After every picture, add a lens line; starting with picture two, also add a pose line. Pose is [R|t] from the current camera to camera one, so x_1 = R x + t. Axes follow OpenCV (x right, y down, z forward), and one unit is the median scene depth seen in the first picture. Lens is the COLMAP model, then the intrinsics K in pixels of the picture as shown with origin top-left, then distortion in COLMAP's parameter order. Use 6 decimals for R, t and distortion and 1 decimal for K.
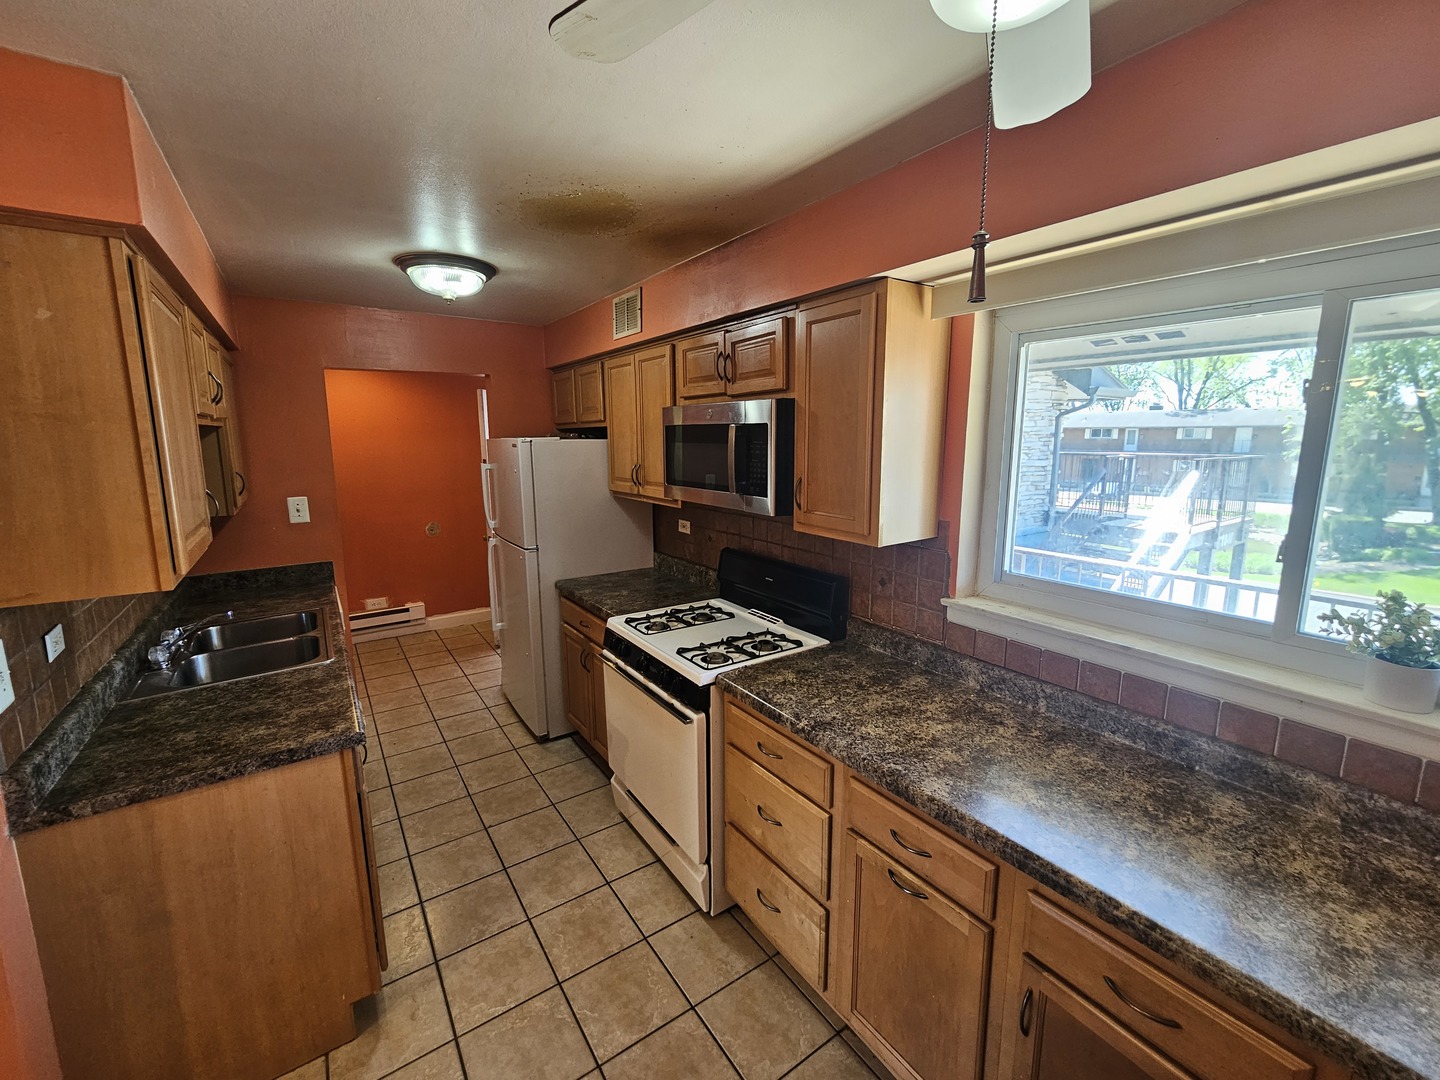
lens RADIAL K [[594.3, 0, 717.1], [0, 594.3, 545.5], [0, 0, 1]] dist [-0.010874, 0.000340]
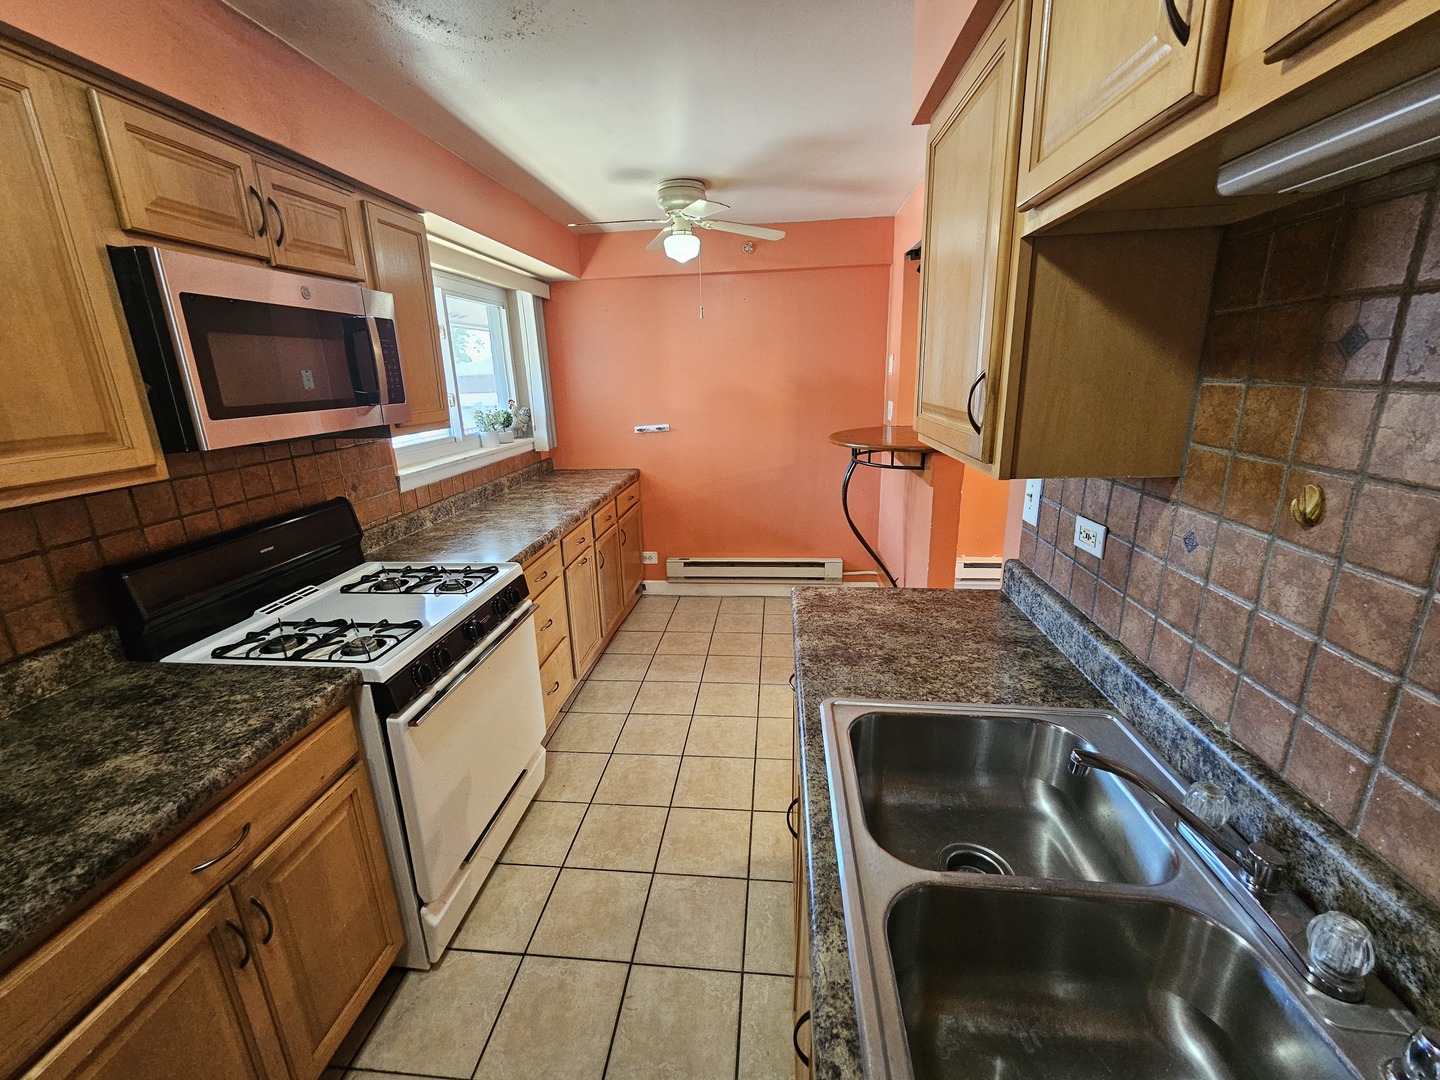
lens RADIAL K [[594.3, 0, 717.1], [0, 594.3, 545.5], [0, 0, 1]] dist [-0.010874, 0.000340]
pose [[-0.763124, -0.161084, 0.625854, -0.863615], [0.146714, 0.899967, 0.410529, -0.177718], [-0.629378, 0.405106, -0.663154, 1.319325]]
